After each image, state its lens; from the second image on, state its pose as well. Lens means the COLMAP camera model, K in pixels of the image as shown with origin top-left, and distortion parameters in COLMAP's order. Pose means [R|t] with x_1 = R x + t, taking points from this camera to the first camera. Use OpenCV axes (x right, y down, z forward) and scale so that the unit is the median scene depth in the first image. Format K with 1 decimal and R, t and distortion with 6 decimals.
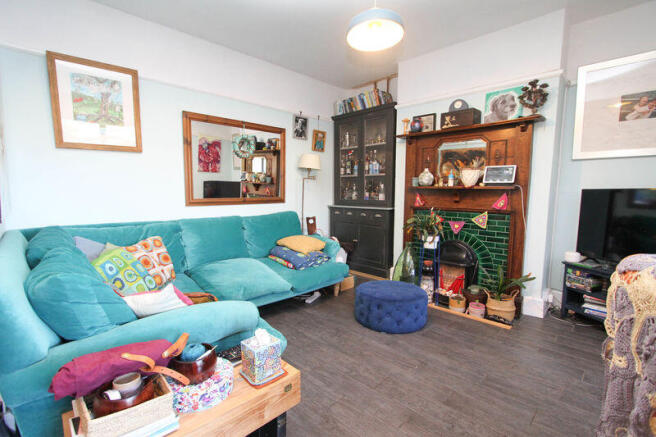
lens RADIAL K [[304.6, 0, 326.2], [0, 304.6, 219.1], [0, 0, 1]] dist [-0.017608, 0.002261]
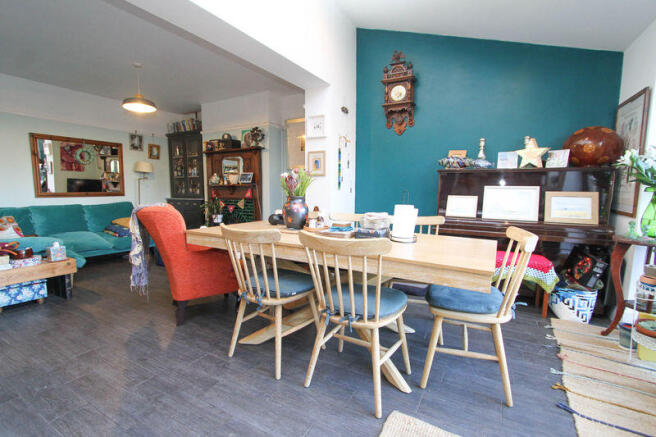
lens RADIAL K [[304.6, 0, 329.5], [0, 304.6, 223.1], [0, 0, 1]] dist [-0.017608, 0.002261]
pose [[0.961665, -0.030496, 0.272525, 0.407540], [0.024501, 0.999378, 0.025374, 0.061788], [-0.273130, -0.017724, 0.961814, -0.633285]]
